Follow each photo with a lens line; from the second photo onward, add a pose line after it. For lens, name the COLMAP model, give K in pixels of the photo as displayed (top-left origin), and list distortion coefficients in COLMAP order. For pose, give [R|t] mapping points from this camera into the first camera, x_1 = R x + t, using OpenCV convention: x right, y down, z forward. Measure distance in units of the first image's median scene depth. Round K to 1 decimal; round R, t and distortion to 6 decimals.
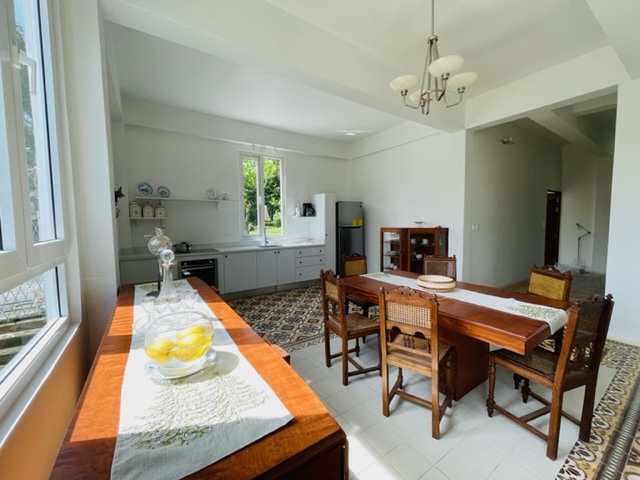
lens RADIAL K [[256.3, 0, 319.1], [0, 256.3, 238.9], [0, 0, 1]] dist [-0.000642, -0.000263]
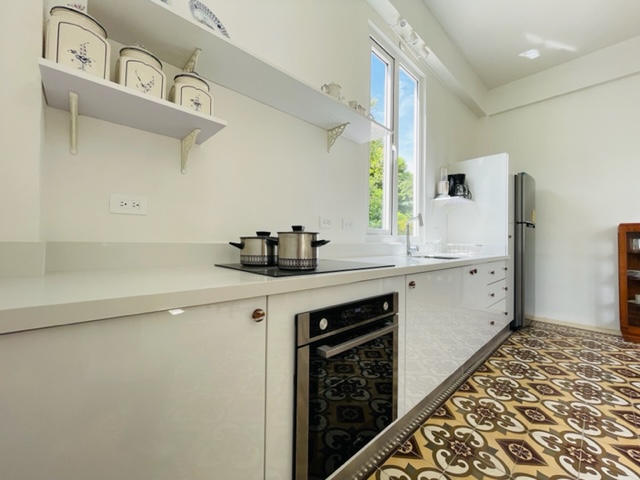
lens RADIAL K [[256.3, 0, 314.2], [0, 256.3, 237.9], [0, 0, 1]] dist [-0.000642, -0.000263]
pose [[0.988338, 0.027867, 0.149706, -0.412464], [-0.015301, 0.996311, -0.084440, 0.032837], [-0.151507, 0.081164, 0.985118, 0.578599]]
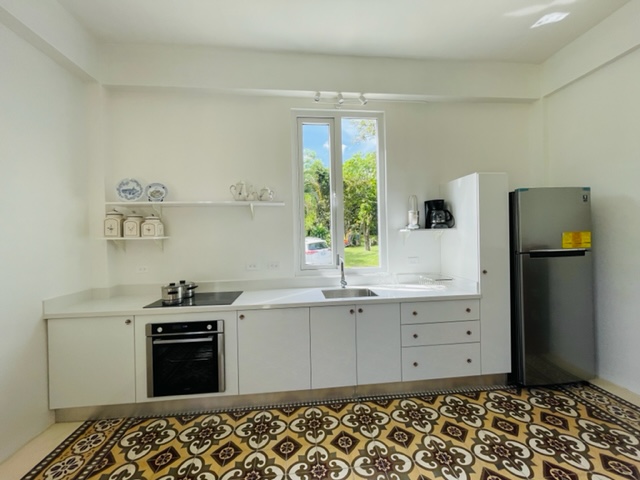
lens RADIAL K [[256.3, 0, 320.8], [0, 256.3, 237.4], [0, 0, 1]] dist [-0.000642, -0.000263]
pose [[0.881318, -0.007864, -0.472459, -0.007319], [-0.019037, 0.998459, -0.052130, -0.045079], [0.472141, 0.054937, 0.879810, 0.515177]]
